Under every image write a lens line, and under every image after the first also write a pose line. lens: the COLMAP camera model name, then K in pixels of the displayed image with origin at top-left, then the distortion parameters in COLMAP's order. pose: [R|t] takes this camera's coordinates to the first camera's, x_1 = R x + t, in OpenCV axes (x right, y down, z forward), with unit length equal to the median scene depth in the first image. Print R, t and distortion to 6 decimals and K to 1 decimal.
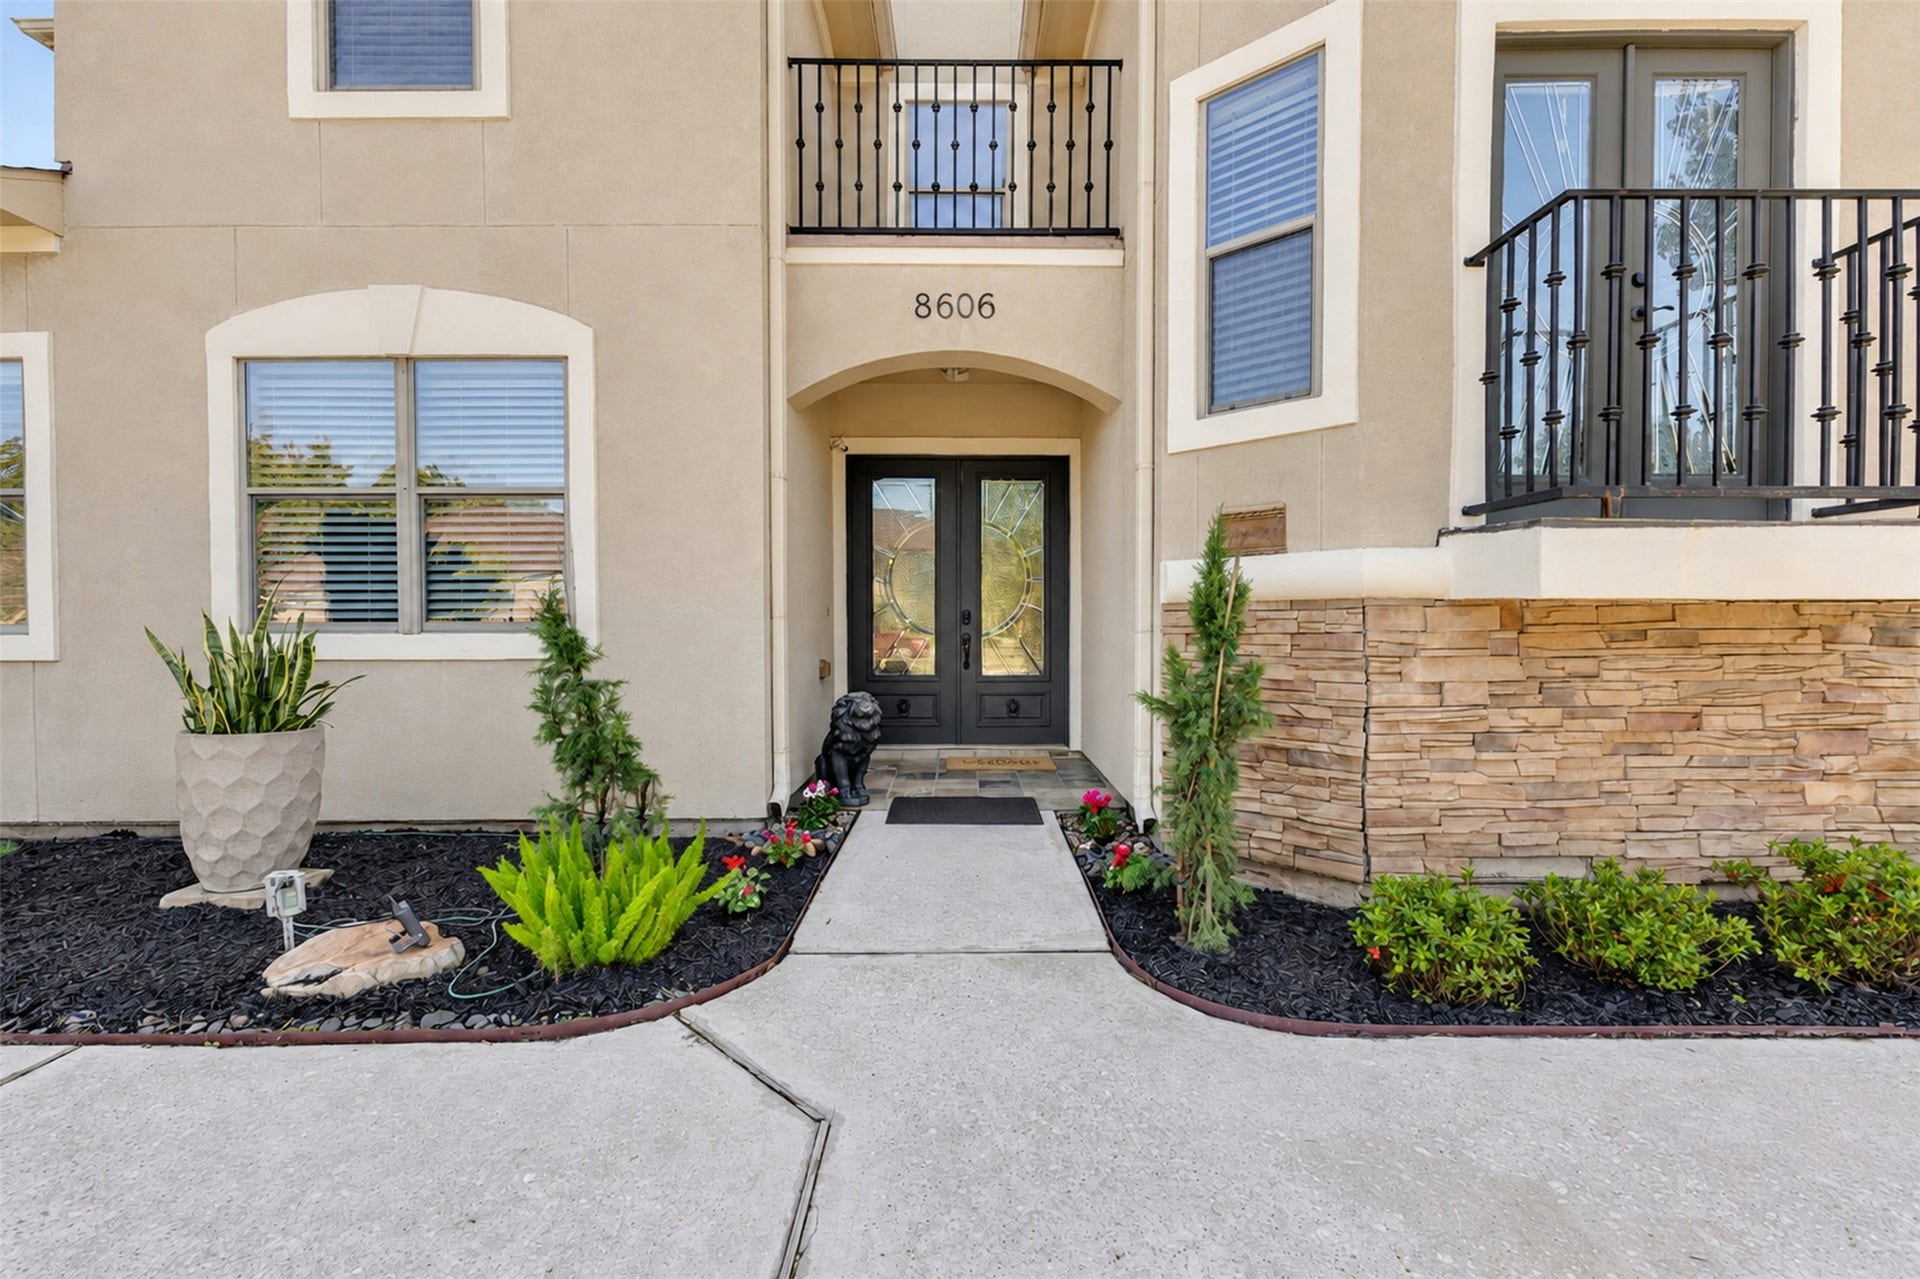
lens RADIAL K [[825.3, 0, 961.4], [0, 825.3, 633.7], [0, 0, 1]] dist [0.010118, -0.000693]
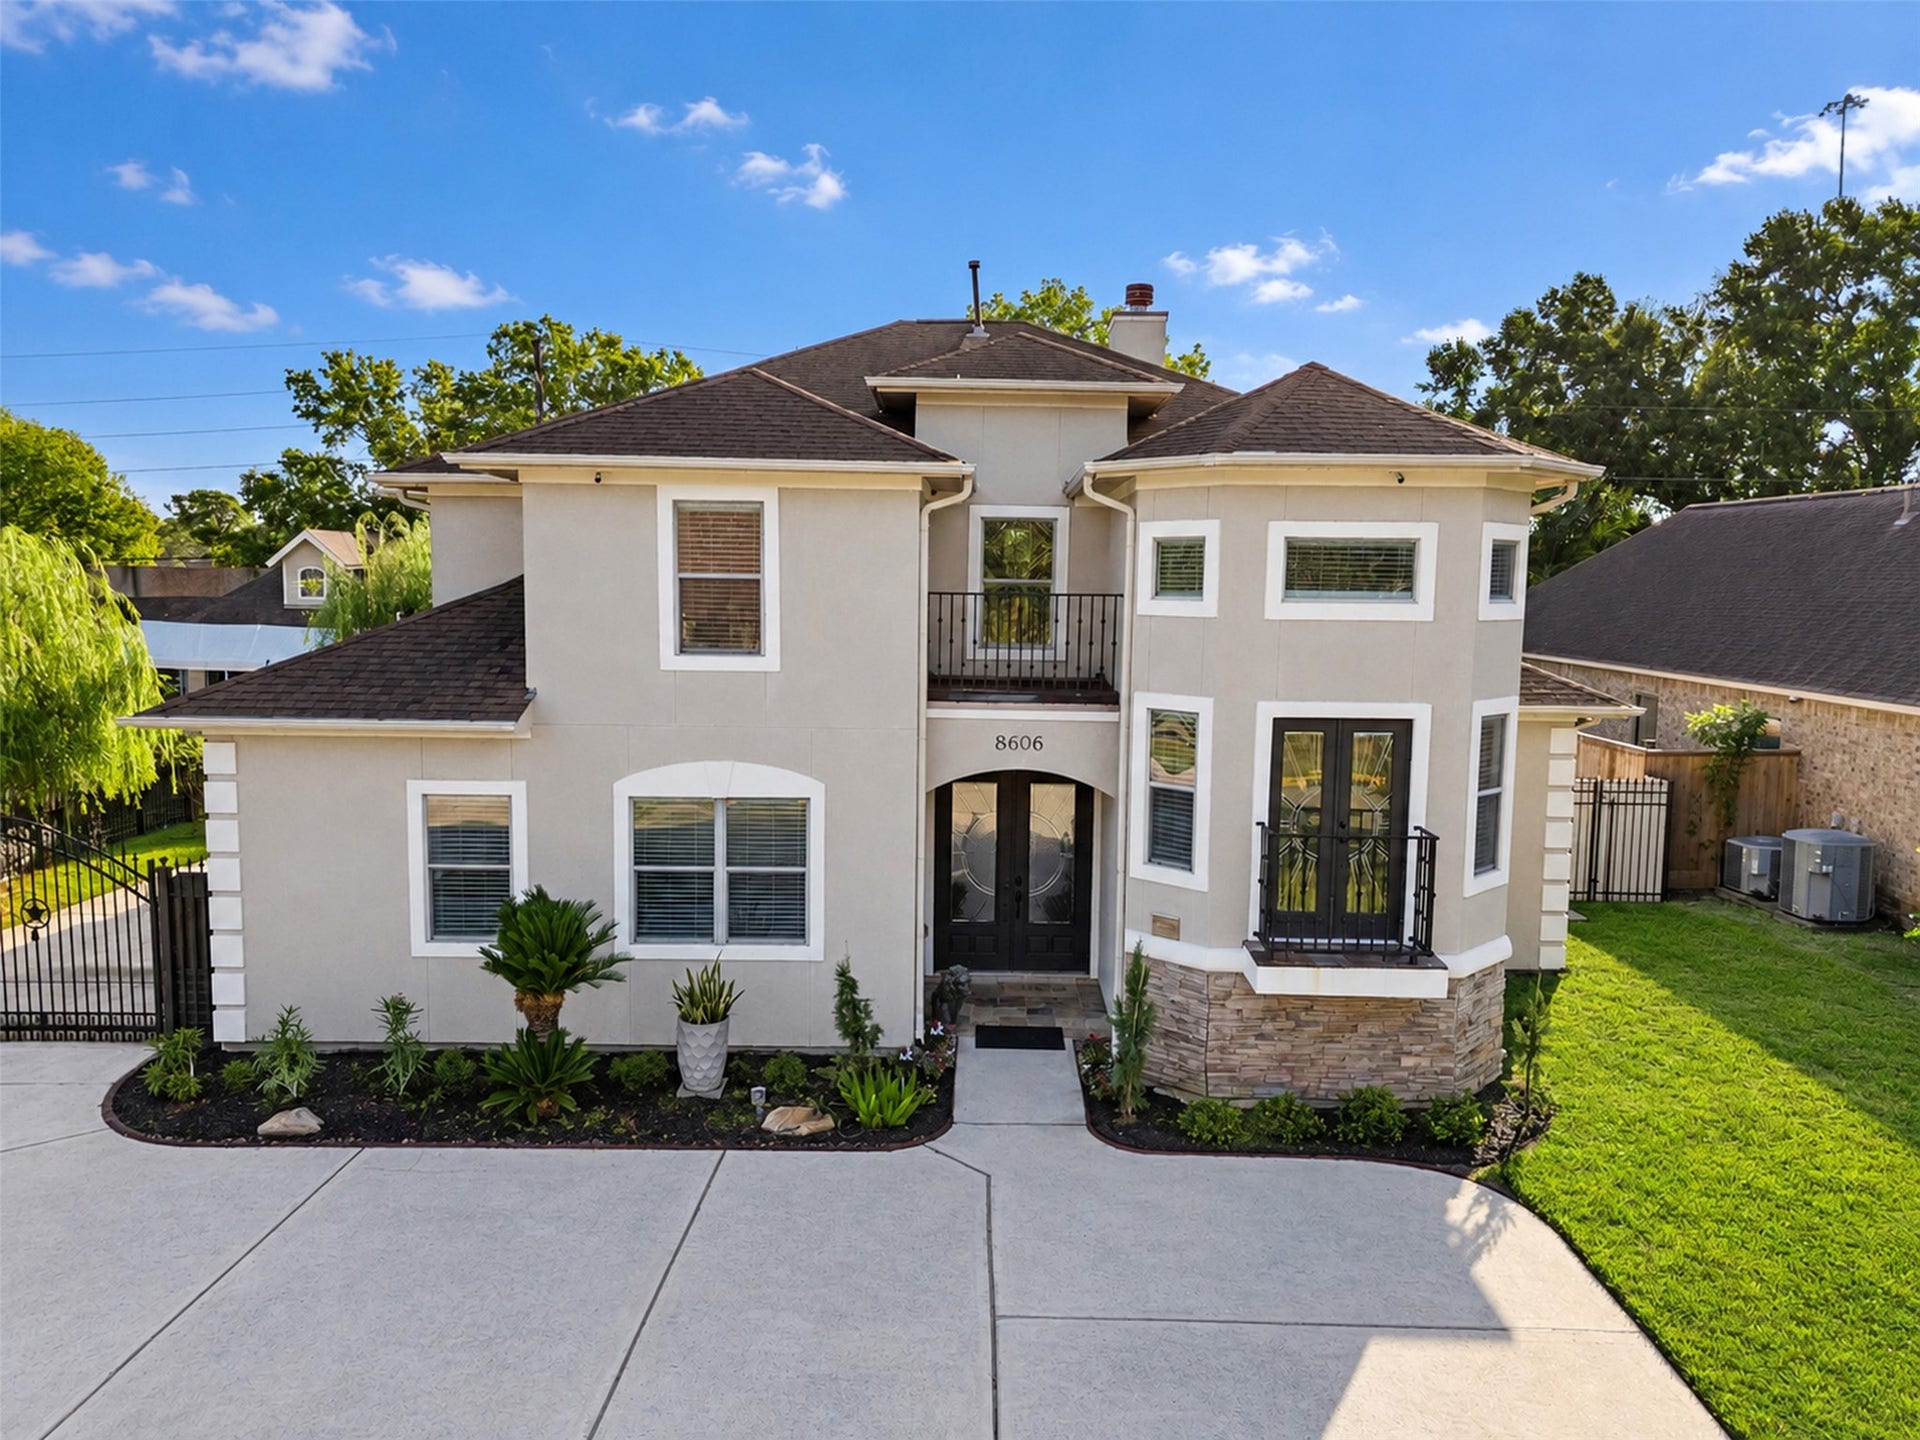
lens RADIAL K [[1344.2, 0, 966.3], [0, 1344.2, 707.6], [0, 0, 1]] dist [0.087056, -0.095014]
pose [[0.999824, 0.016746, -0.008451, -0.124976], [-0.015937, 0.995987, 0.088073, -0.939899], [0.009892, -0.087923, 0.996078, -2.280628]]
